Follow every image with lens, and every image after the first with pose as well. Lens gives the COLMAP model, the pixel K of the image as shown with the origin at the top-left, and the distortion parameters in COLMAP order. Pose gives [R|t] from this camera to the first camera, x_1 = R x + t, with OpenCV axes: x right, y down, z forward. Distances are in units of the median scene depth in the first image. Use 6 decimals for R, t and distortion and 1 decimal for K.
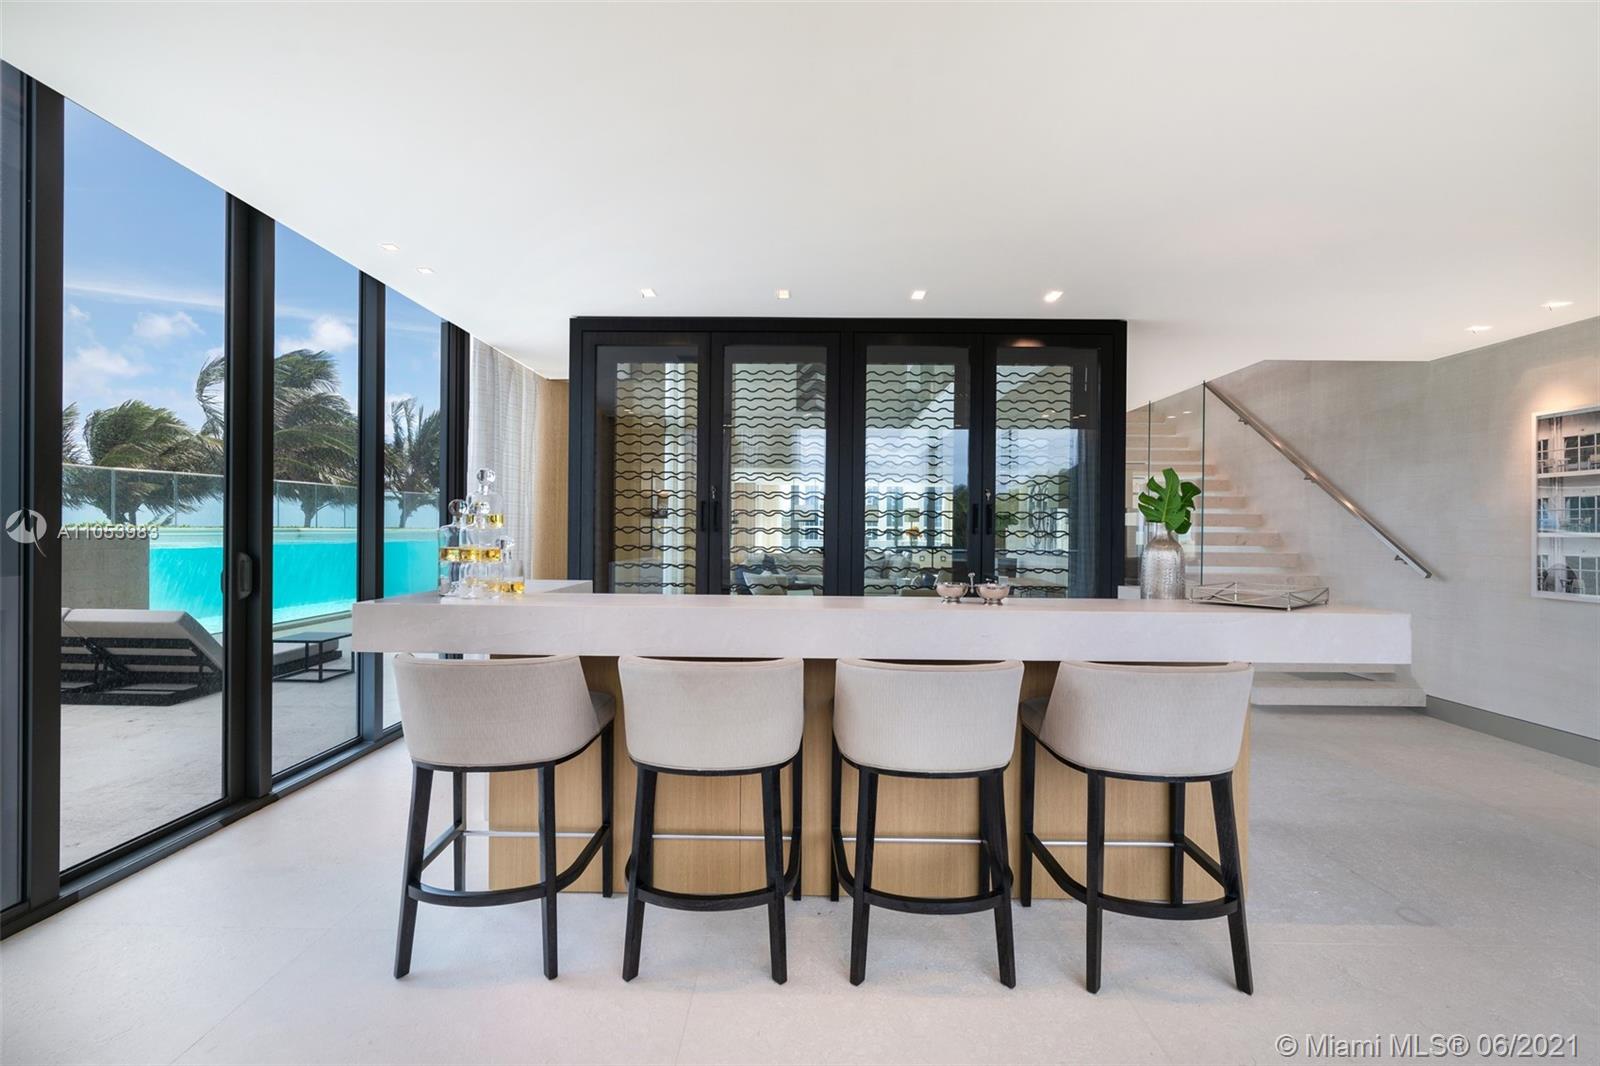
lens RADIAL K [[711.9, 0, 800.0], [0, 711.9, 533.0], [0, 0, 1]] dist [-0.002527, -0.000220]
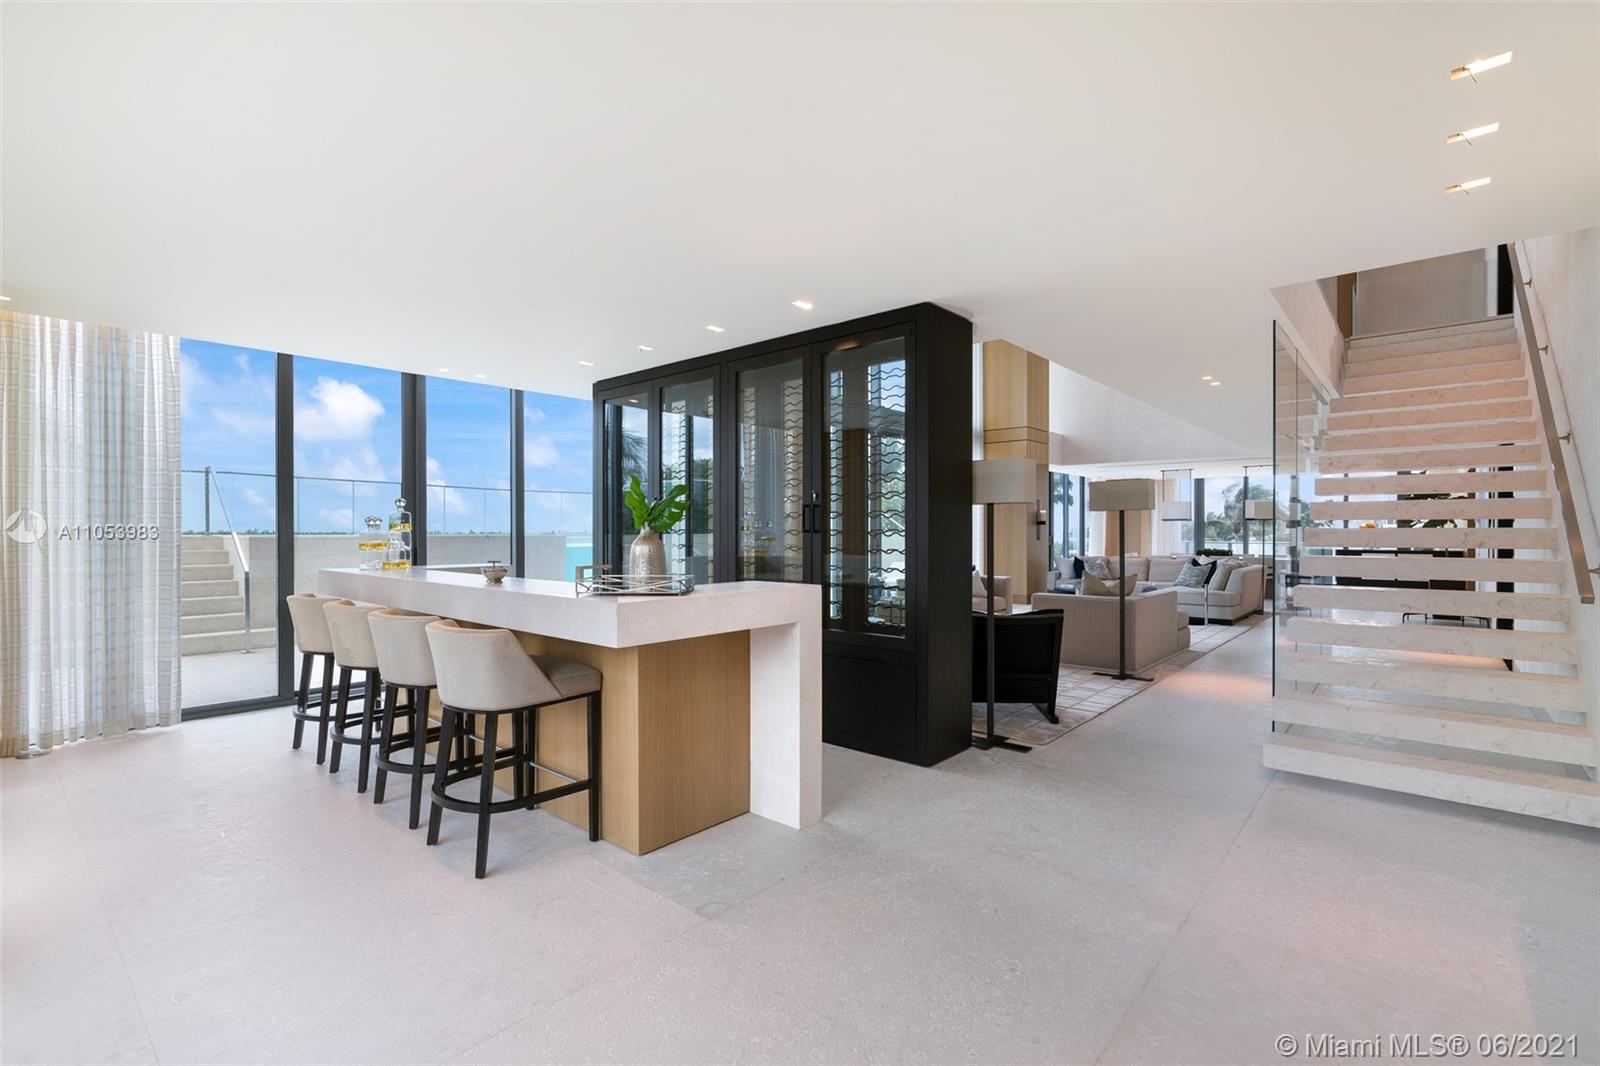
lens RADIAL K [[723.2, 0, 800.0], [0, 723.2, 533.0], [0, 0, 1]] dist [-0.009027, 0.000178]
pose [[0.767421, -0.003243, -0.641135, 0.910814], [0.003806, 0.999993, -0.000502, 0.001906], [0.641132, -0.002055, 0.767428, 0.162907]]
